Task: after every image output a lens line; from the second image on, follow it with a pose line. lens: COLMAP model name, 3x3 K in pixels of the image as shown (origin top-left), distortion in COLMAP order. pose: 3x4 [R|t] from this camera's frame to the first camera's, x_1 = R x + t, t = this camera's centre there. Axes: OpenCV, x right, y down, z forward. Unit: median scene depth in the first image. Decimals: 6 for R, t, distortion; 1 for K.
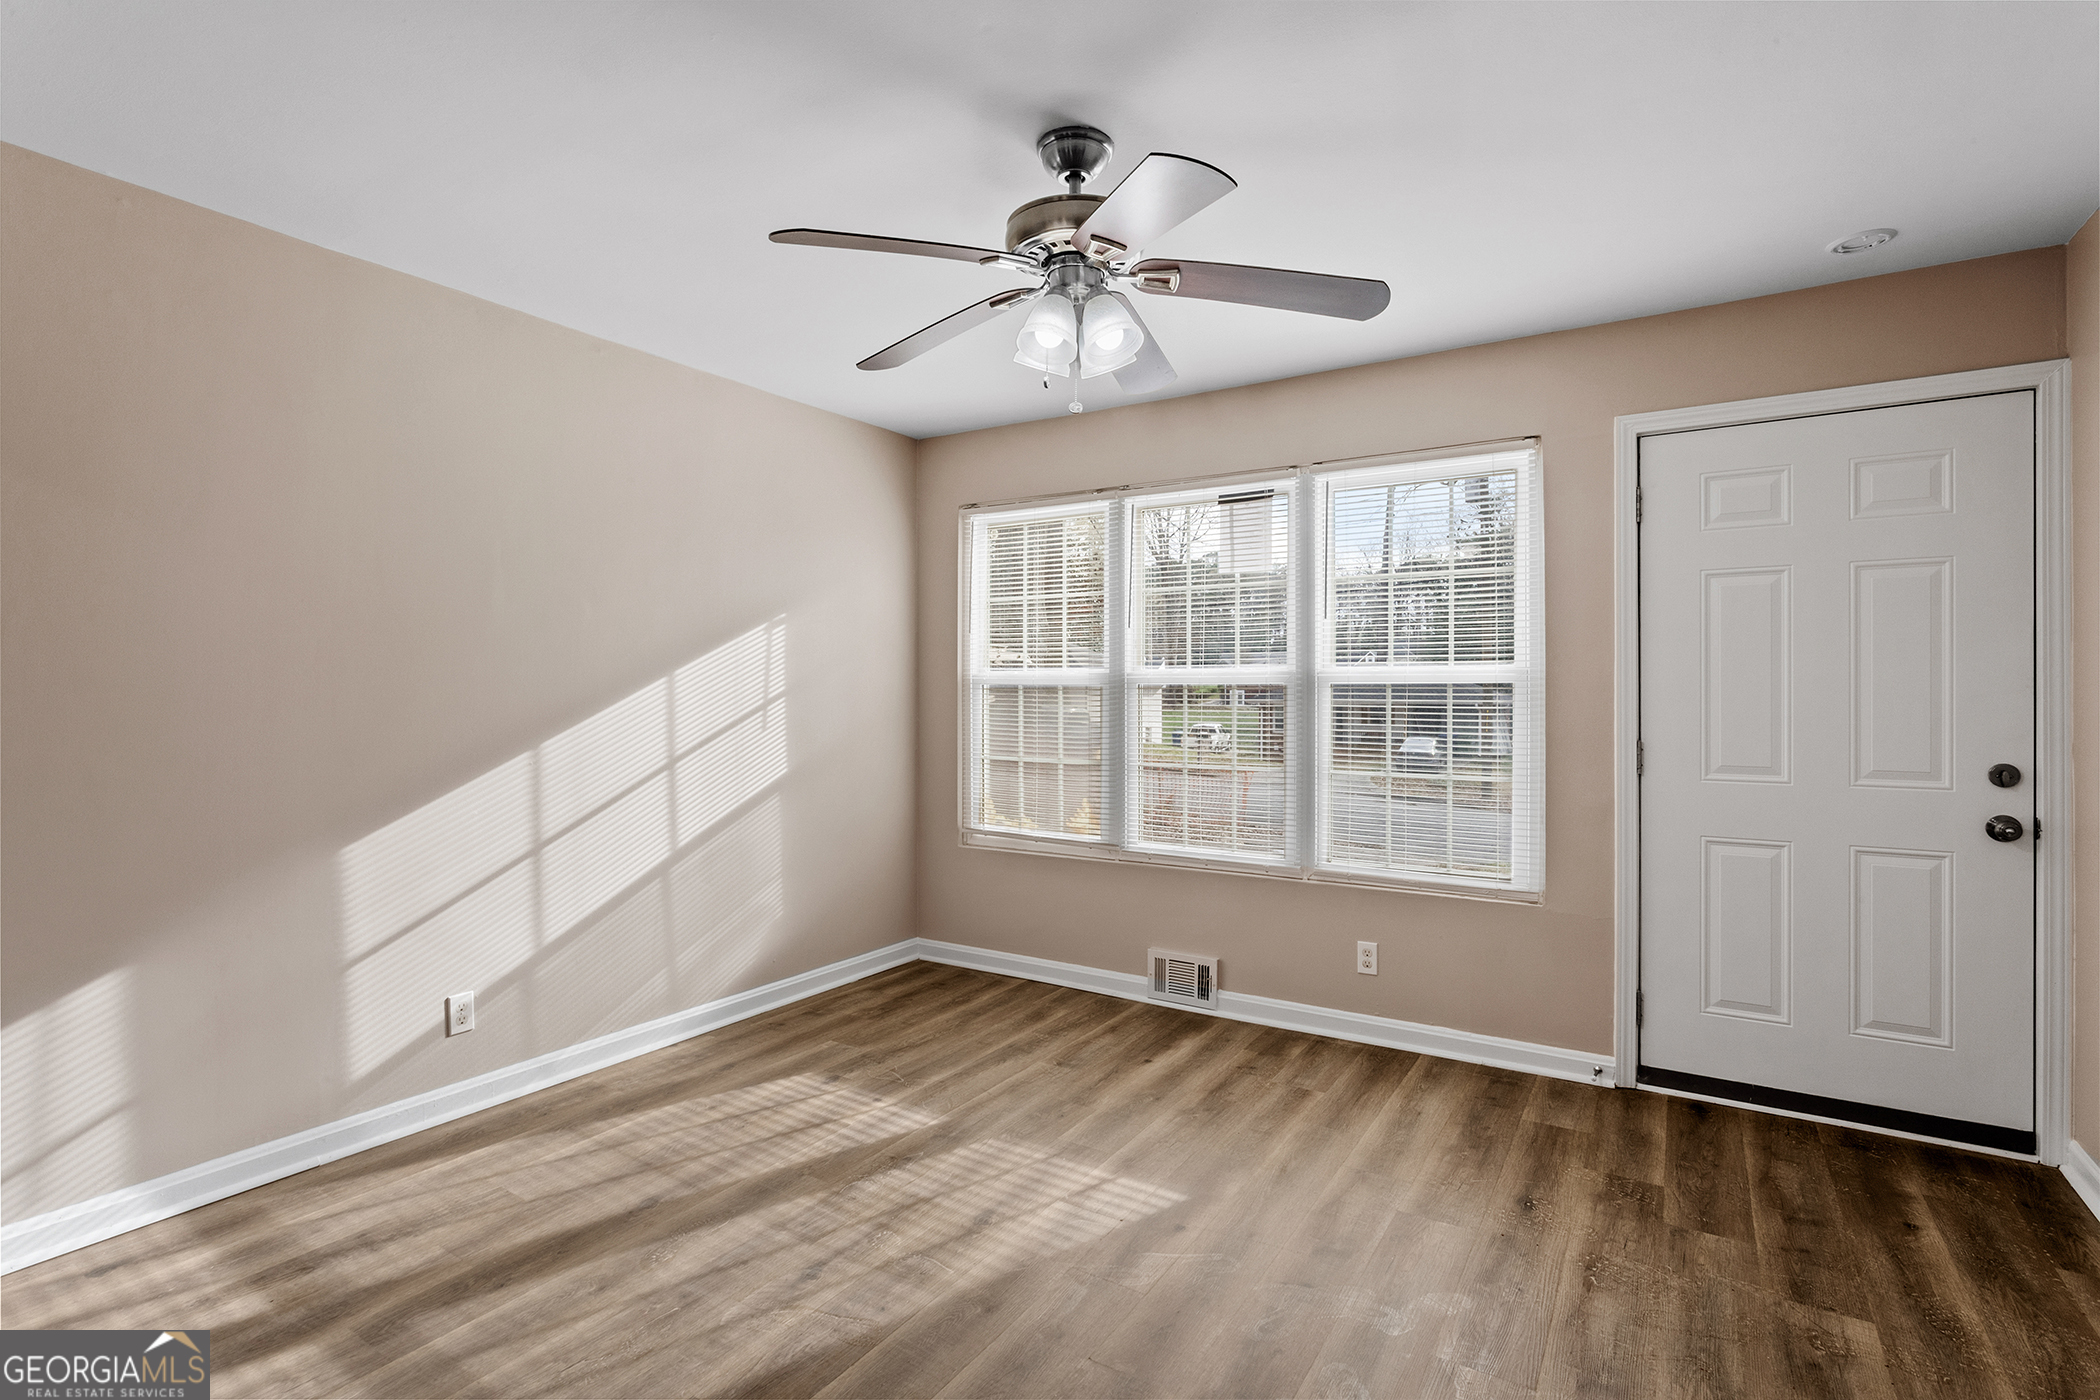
lens RADIAL K [[1010.8, 0, 1034.2], [0, 1010.8, 687.2], [0, 0, 1]] dist [-0.016399, 0.007415]
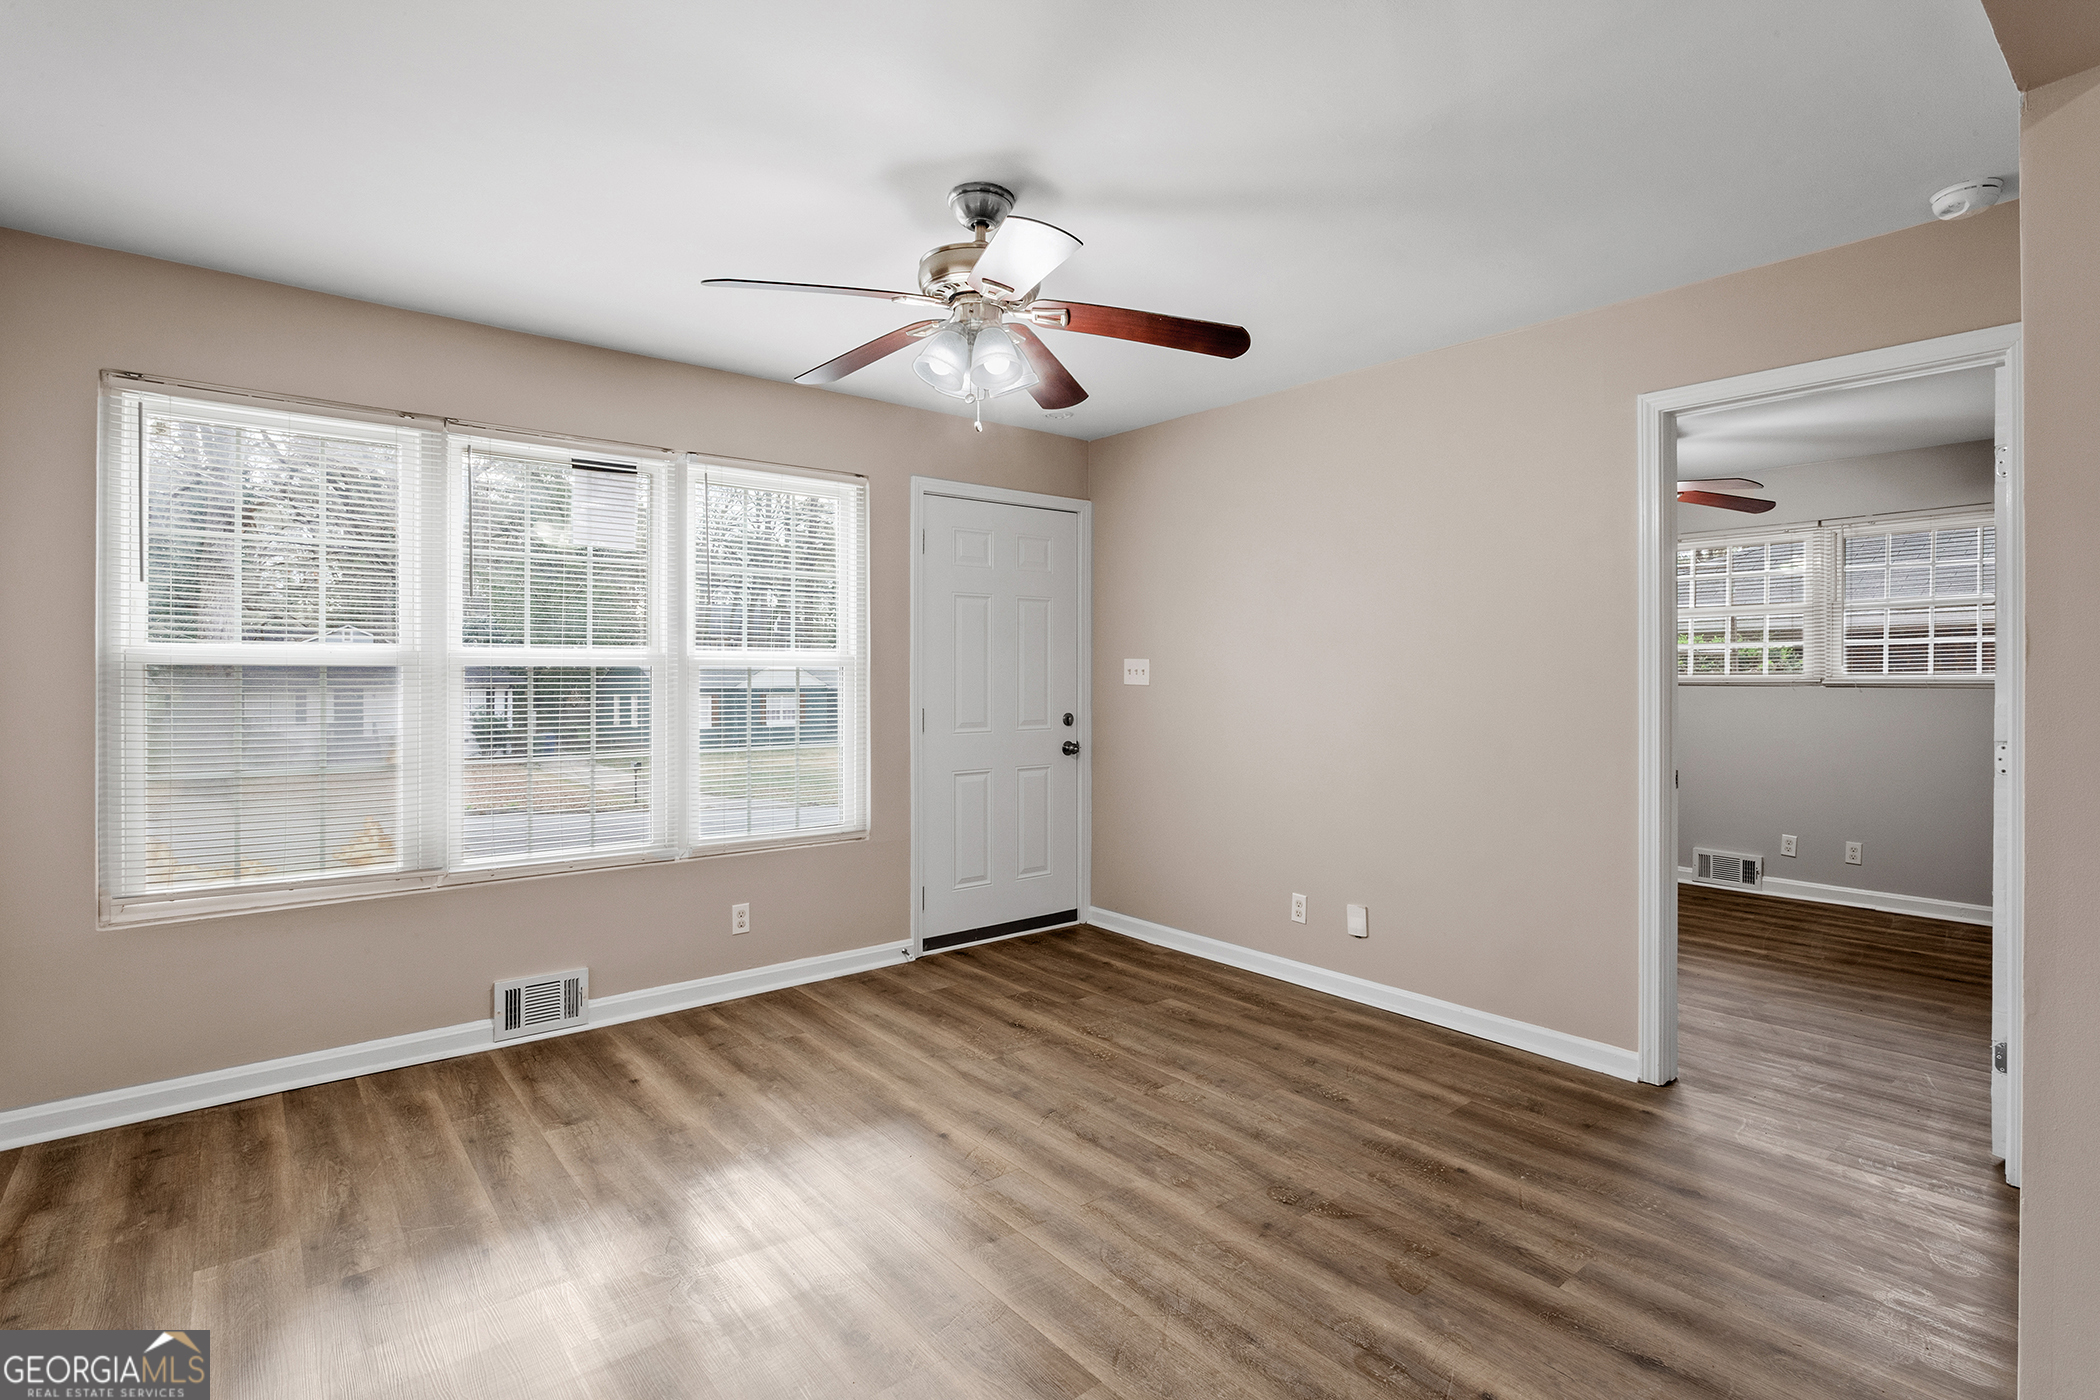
lens RADIAL K [[1010.8, 0, 1064.7], [0, 1010.8, 667.6], [0, 0, 1]] dist [-0.016399, 0.007415]
pose [[0.292758, 0.006022, 0.956168, -0.630954], [-0.002047, 0.999982, -0.005671, 0.002791], [-0.956184, -0.000297, 0.292765, 0.358320]]
